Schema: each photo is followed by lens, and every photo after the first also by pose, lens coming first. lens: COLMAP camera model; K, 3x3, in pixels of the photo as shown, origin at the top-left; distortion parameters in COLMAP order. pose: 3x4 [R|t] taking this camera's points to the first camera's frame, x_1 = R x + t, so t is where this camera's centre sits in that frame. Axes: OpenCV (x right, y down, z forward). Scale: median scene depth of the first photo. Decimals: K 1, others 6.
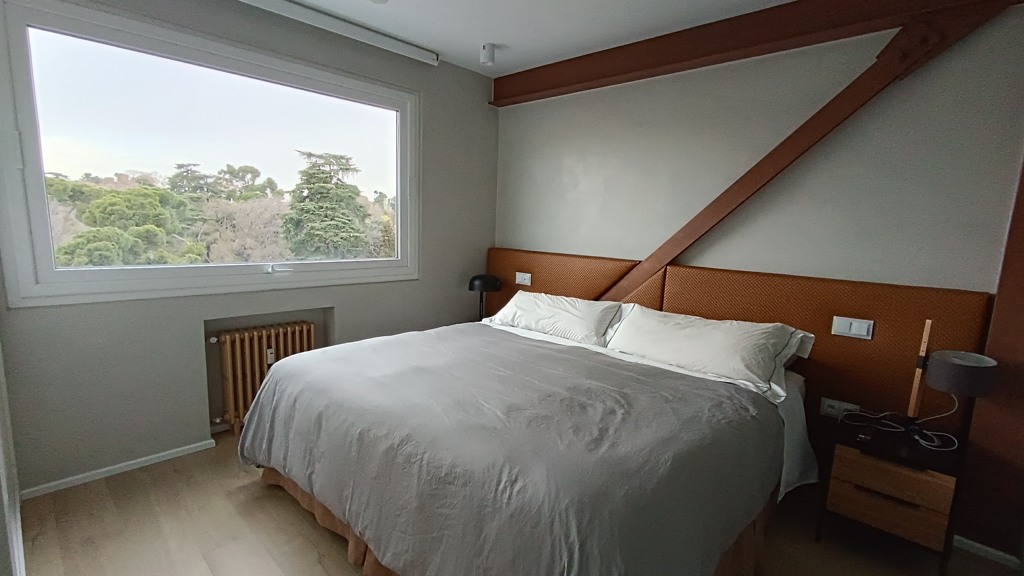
lens RADIAL K [[472.5, 0, 512.0], [0, 472.5, 288.0], [0, 0, 1]] dist [-0.000159, 0.000076]
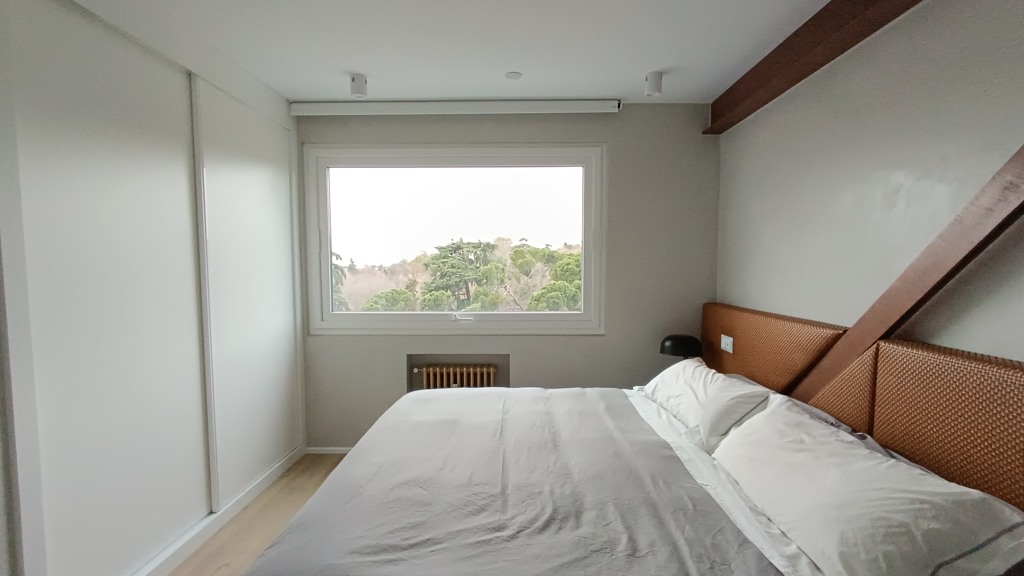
lens RADIAL K [[465.1, 0, 512.0], [0, 465.1, 288.0], [0, 0, 1]] dist [-0.000327, 0.000502]
pose [[0.671209, -0.005986, -0.741244, 0.414558], [-0.072347, 0.994664, -0.073544, -0.033512], [0.737729, 0.102990, 0.667195, 0.263692]]
